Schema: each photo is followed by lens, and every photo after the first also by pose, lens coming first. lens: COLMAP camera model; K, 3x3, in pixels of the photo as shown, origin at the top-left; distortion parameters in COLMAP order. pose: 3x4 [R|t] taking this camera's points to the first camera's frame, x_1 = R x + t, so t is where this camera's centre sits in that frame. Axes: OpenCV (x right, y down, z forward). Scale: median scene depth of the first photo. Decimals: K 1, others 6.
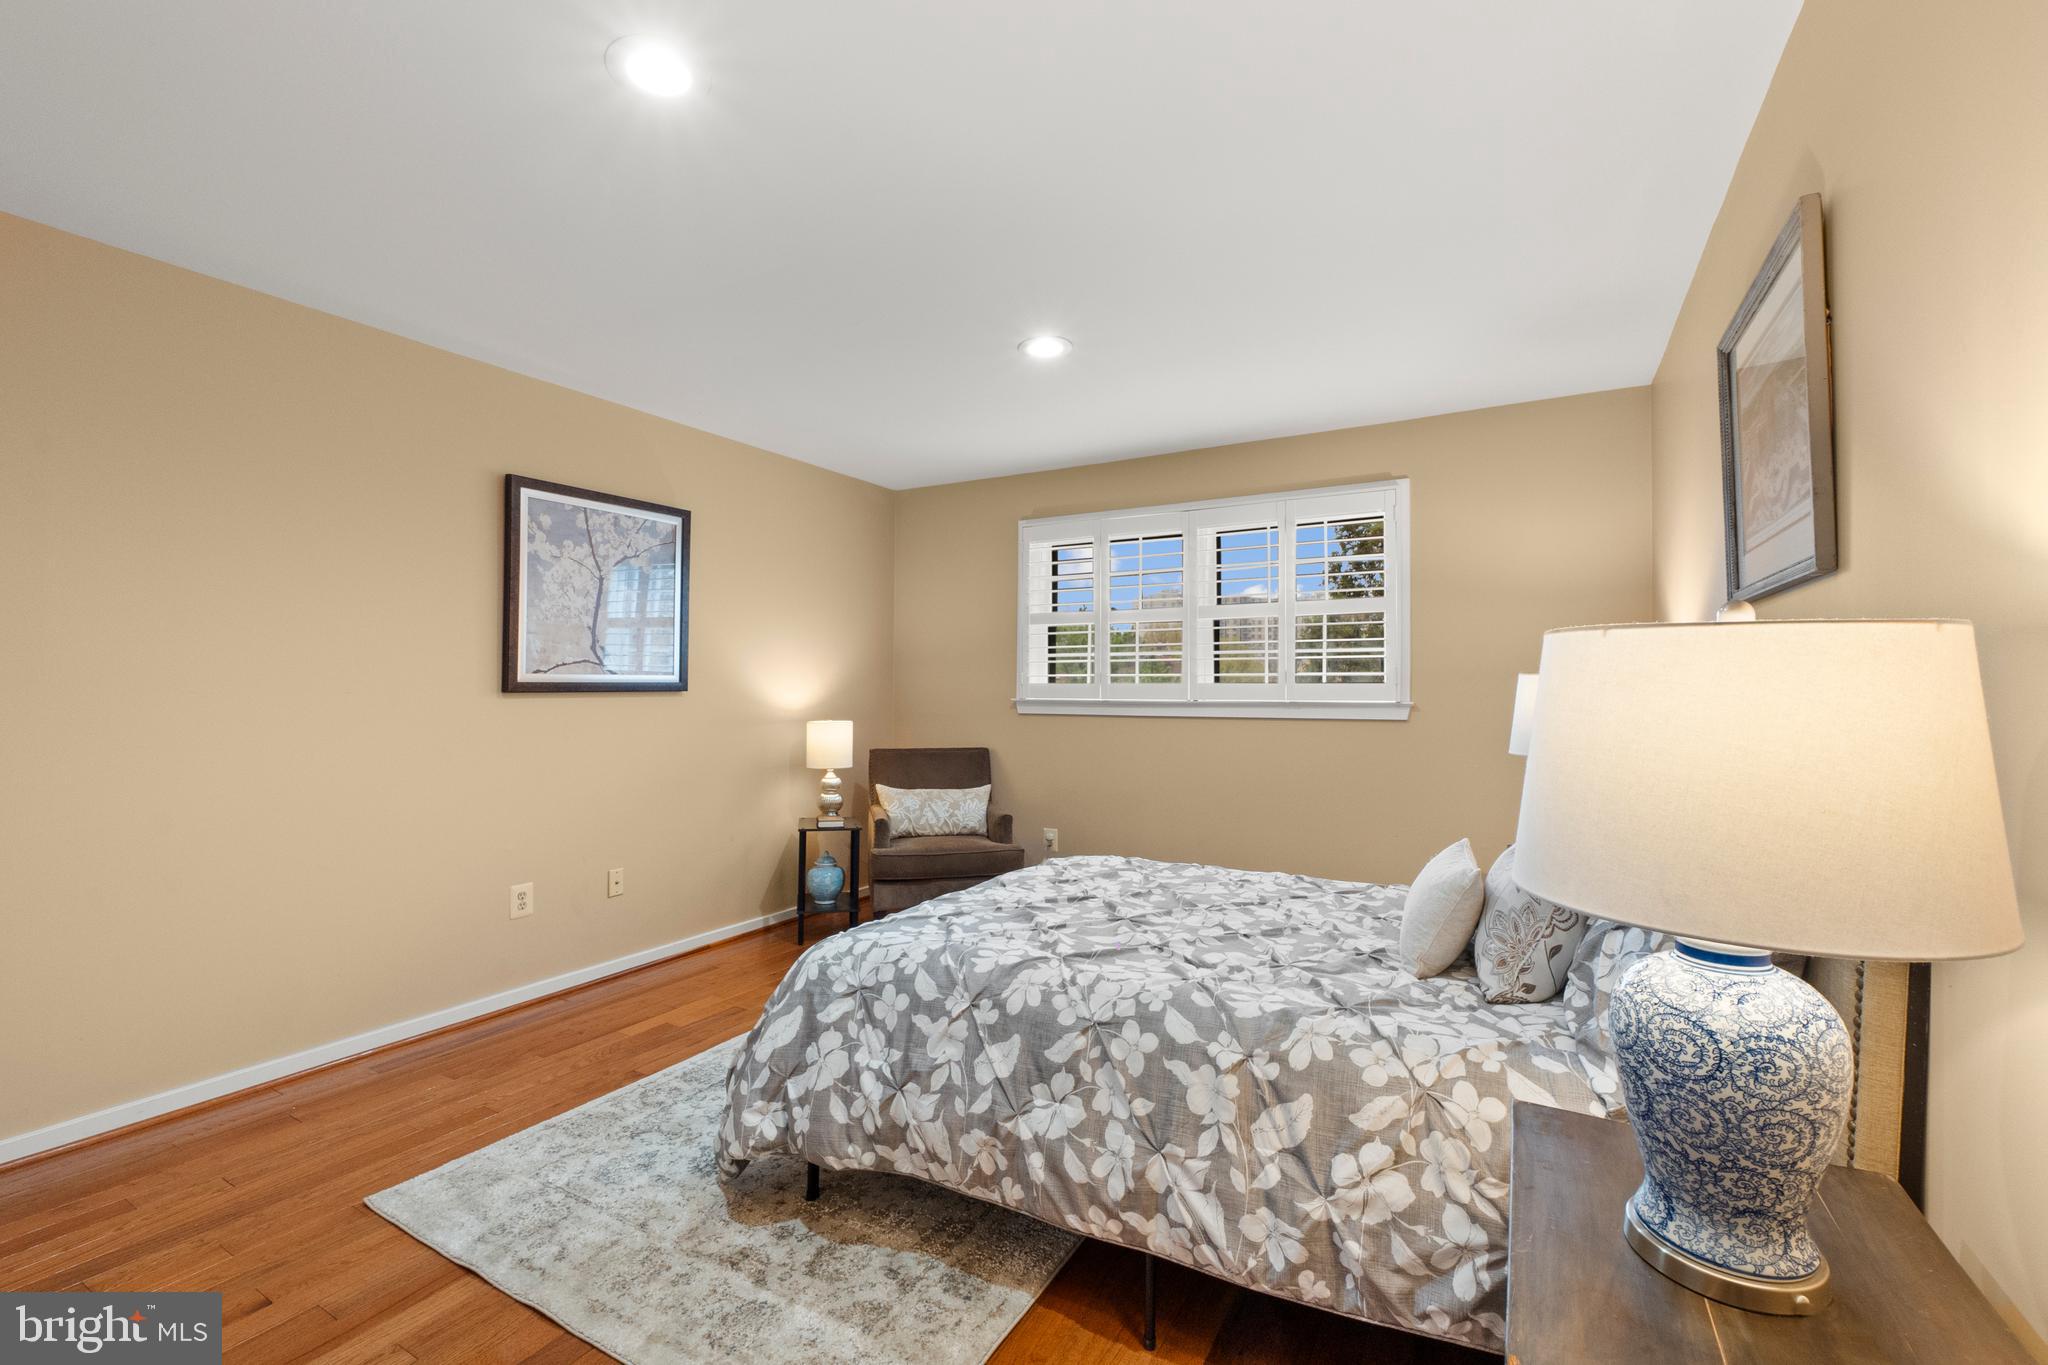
lens RADIAL K [[882.4, 0, 1017.5], [0, 882.4, 673.2], [0, 0, 1]] dist [-0.001407, 0.000178]
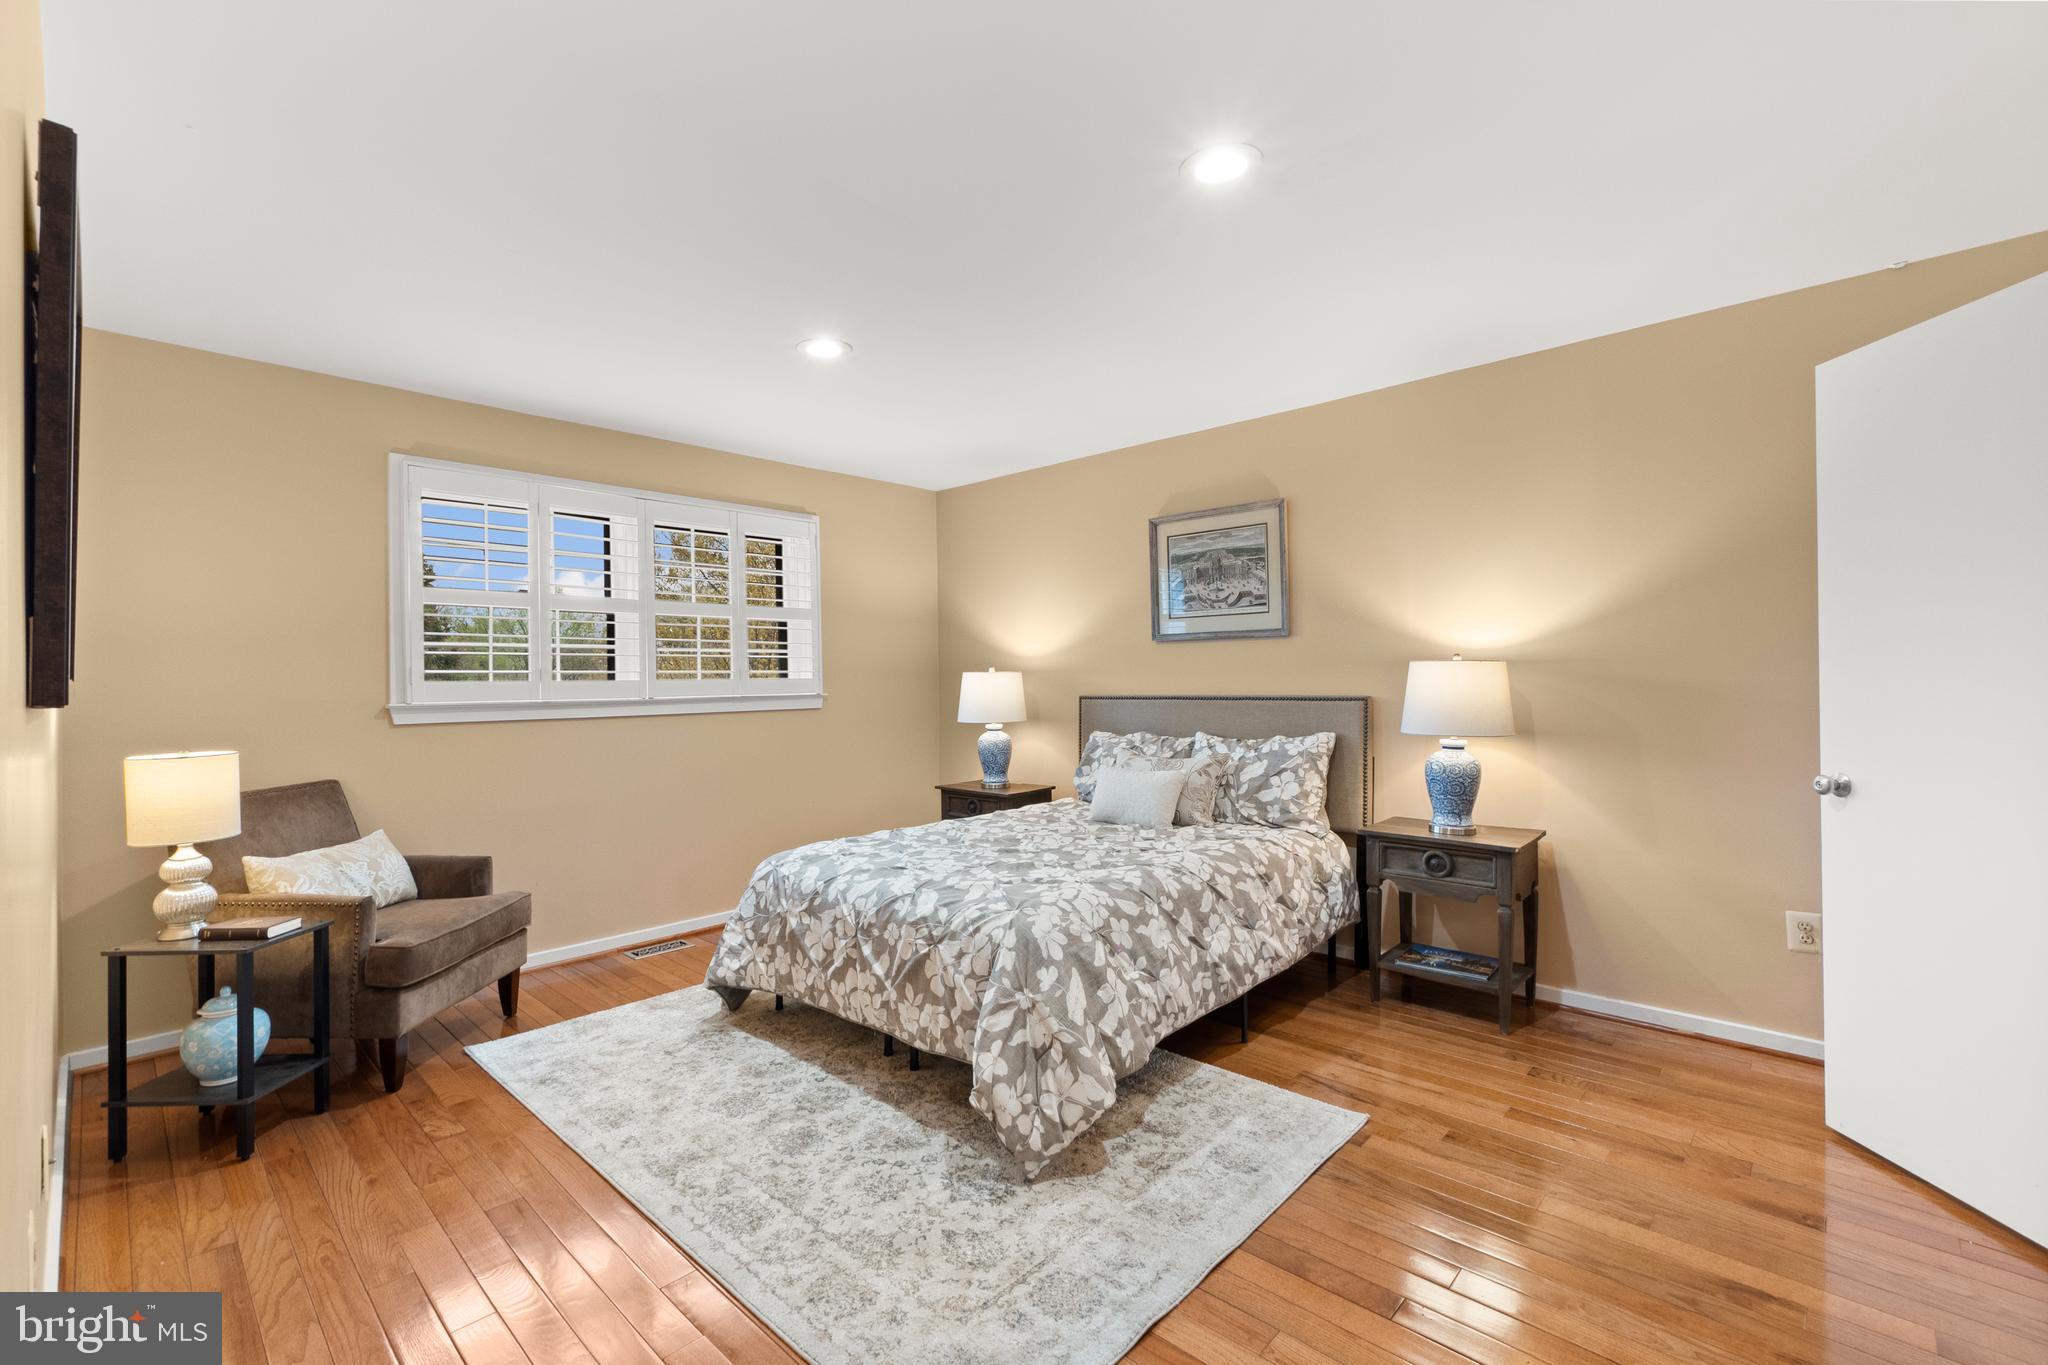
lens RADIAL K [[882.4, 0, 1017.5], [0, 882.4, 673.2], [0, 0, 1]] dist [-0.001407, 0.000178]
pose [[0.224492, 0.003353, 0.974470, -0.723740], [-0.003636, 0.999990, -0.002603, 0.005106], [-0.974469, -0.002959, 0.224502, 0.440746]]
